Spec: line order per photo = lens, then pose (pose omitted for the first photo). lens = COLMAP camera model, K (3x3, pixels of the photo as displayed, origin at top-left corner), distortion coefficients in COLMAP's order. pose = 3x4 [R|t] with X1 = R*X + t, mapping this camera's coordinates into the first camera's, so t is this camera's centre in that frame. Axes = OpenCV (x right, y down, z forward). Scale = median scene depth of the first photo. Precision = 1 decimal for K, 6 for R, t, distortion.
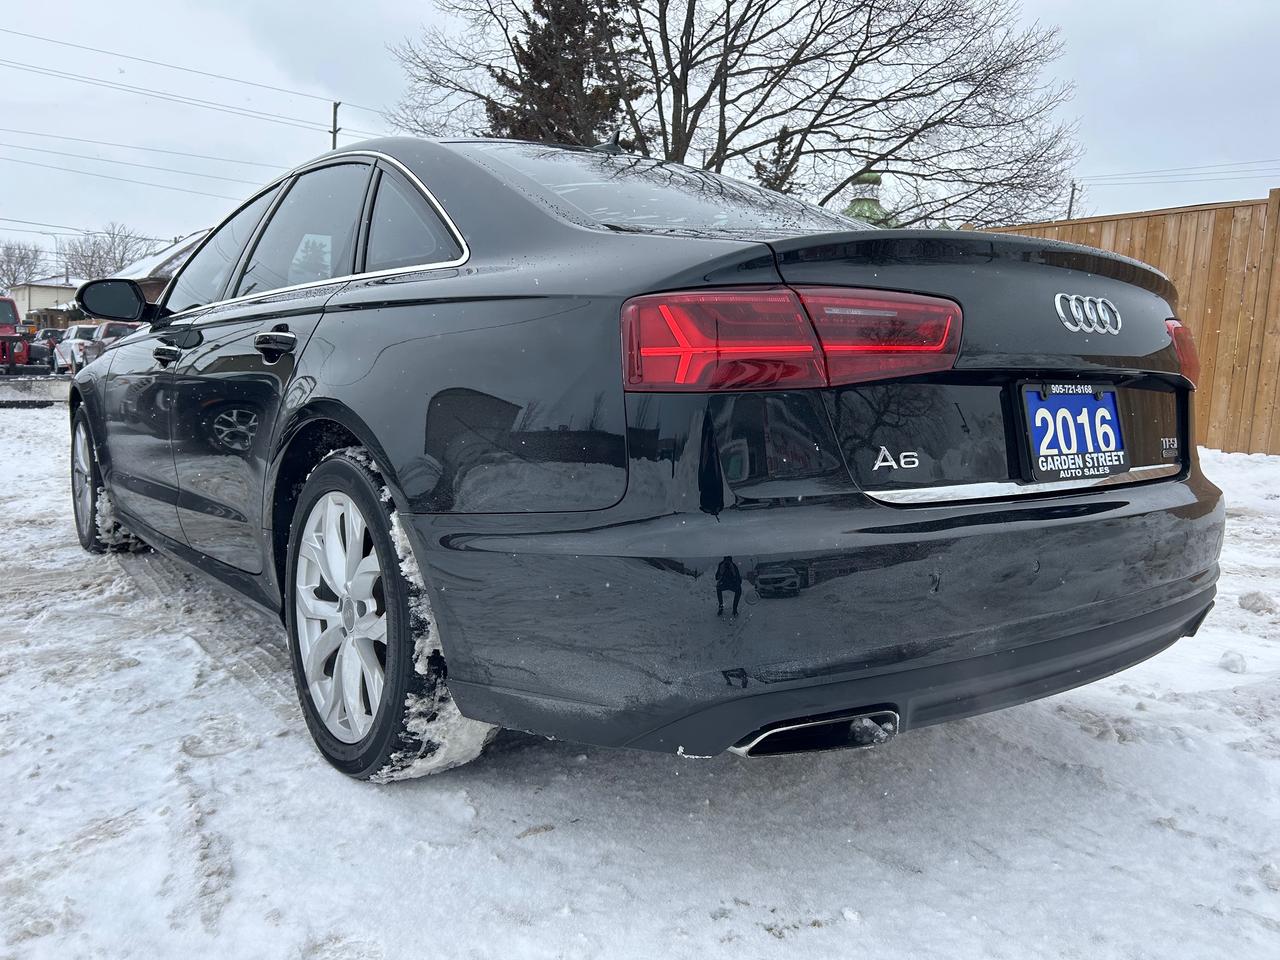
lens RADIAL K [[996.8, 0, 640.1], [0, 996.8, 480.4], [0, 0, 1]] dist [0.033946, -0.022230]
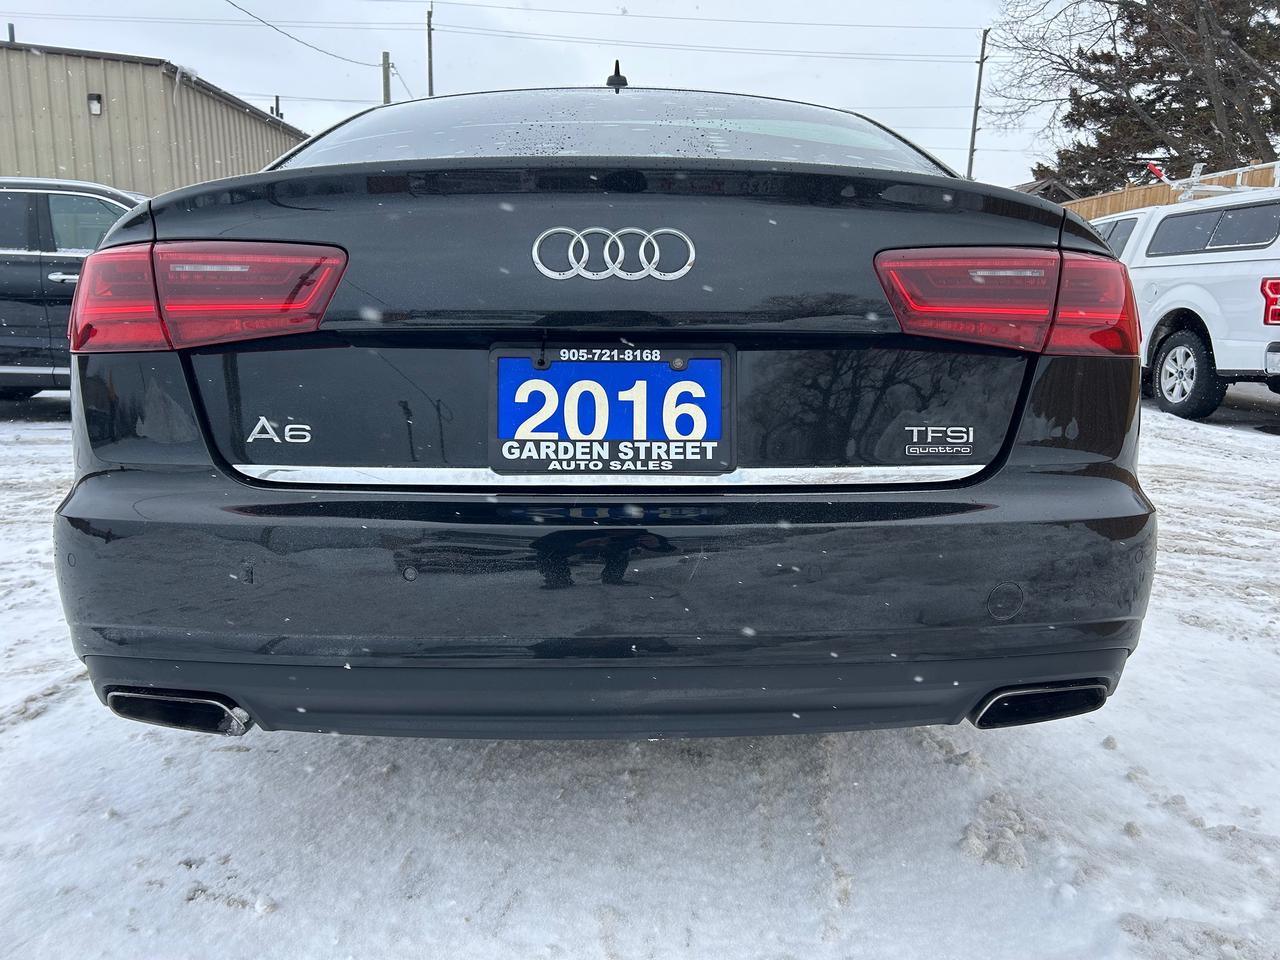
lens RADIAL K [[996.8, 0, 640.0], [0, 996.8, 485.6], [0, 0, 1]] dist [0.033946, -0.022230]
pose [[0.794288, 0.094673, -0.600120, 0.916741], [-0.056635, 0.995021, 0.082013, -0.056391], [0.604897, -0.031154, 0.795694, 0.414852]]
